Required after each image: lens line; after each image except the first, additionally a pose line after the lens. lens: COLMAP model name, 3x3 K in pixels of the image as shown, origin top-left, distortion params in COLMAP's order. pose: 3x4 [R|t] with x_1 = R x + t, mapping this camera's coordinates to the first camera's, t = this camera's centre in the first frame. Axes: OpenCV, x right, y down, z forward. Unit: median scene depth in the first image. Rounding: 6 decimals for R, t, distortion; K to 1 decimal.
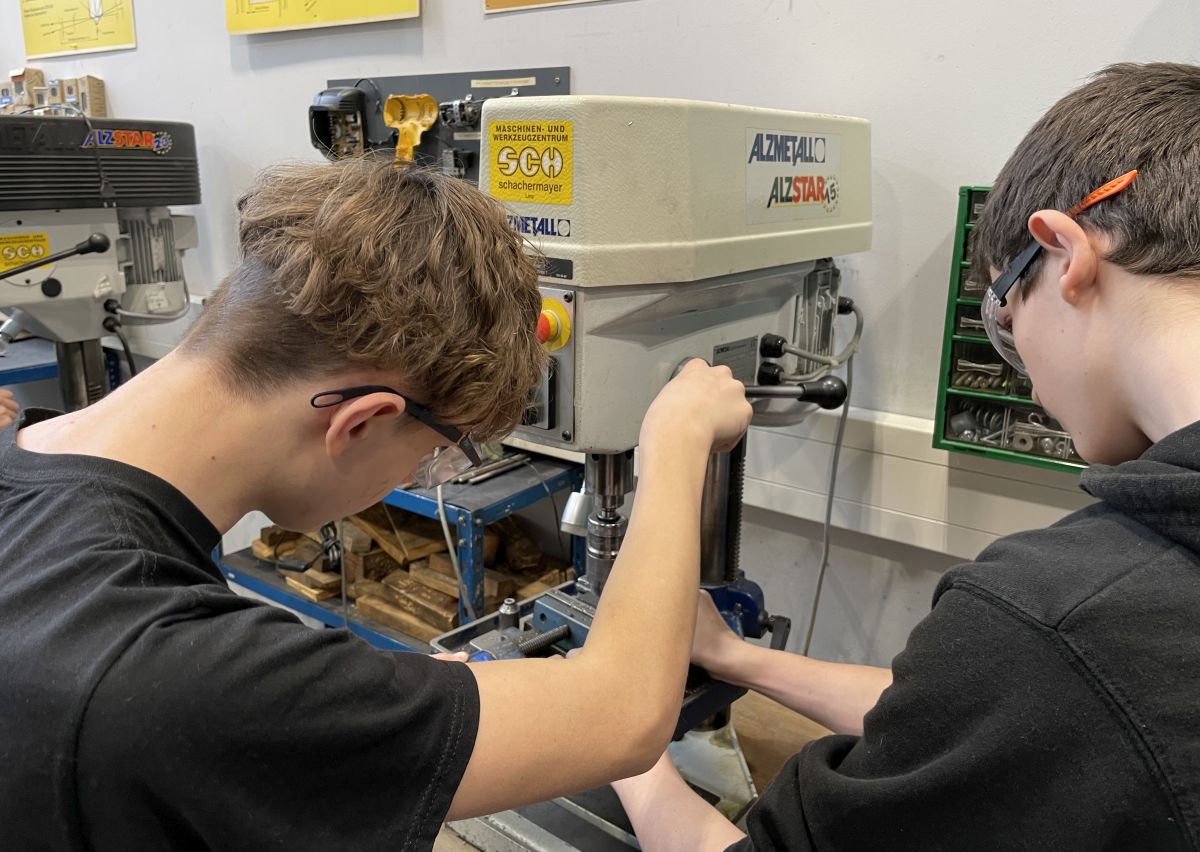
lens RADIAL K [[934.7, 0, 600.0], [0, 934.7, 426.0], [0, 0, 1]] dist [-0.001102, -0.000746]
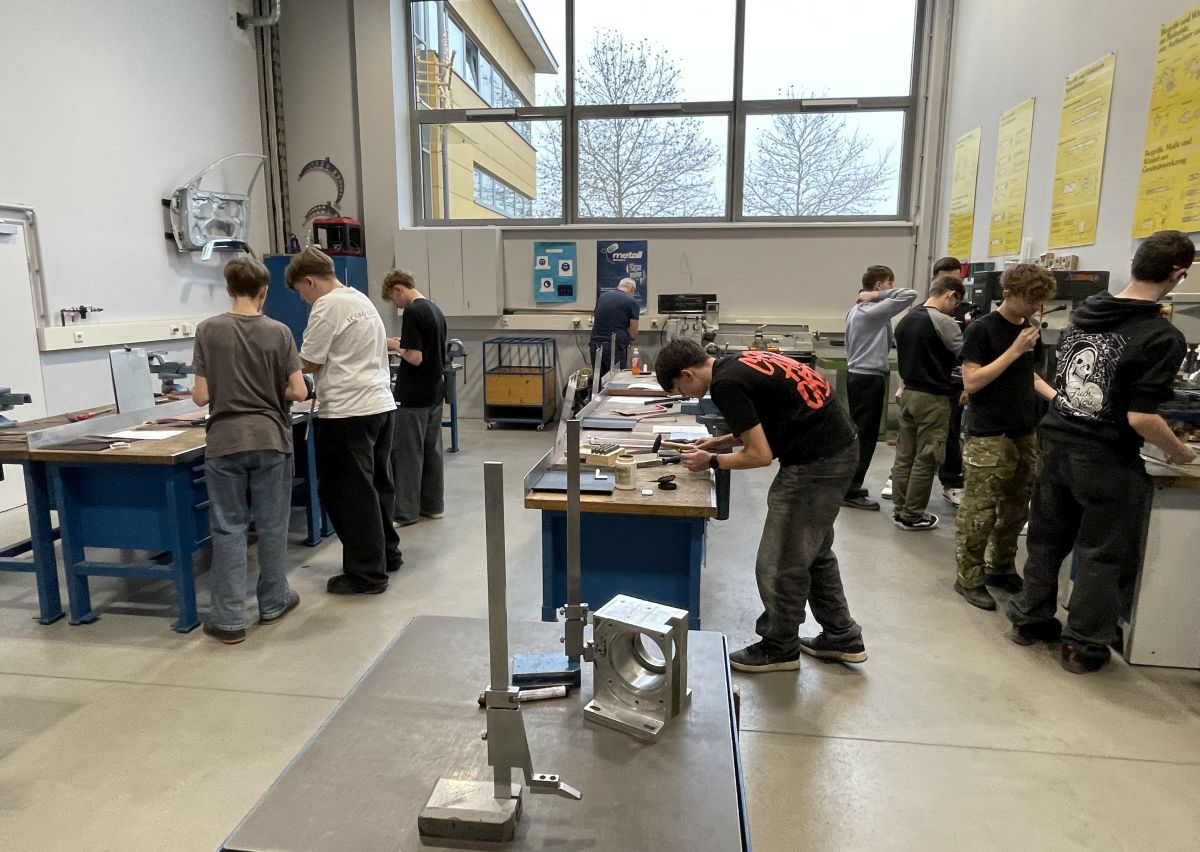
lens RADIAL K [[707.5, 0, 600.0], [0, 707.5, 426.0], [0, 0, 1]] dist [0.001880, 0.000568]
pose [[0.494116, 0.138859, -0.858235, 0.672780], [-0.225926, 0.973757, 0.027477, 0.399867], [0.839528, 0.180321, 0.512520, -1.237057]]
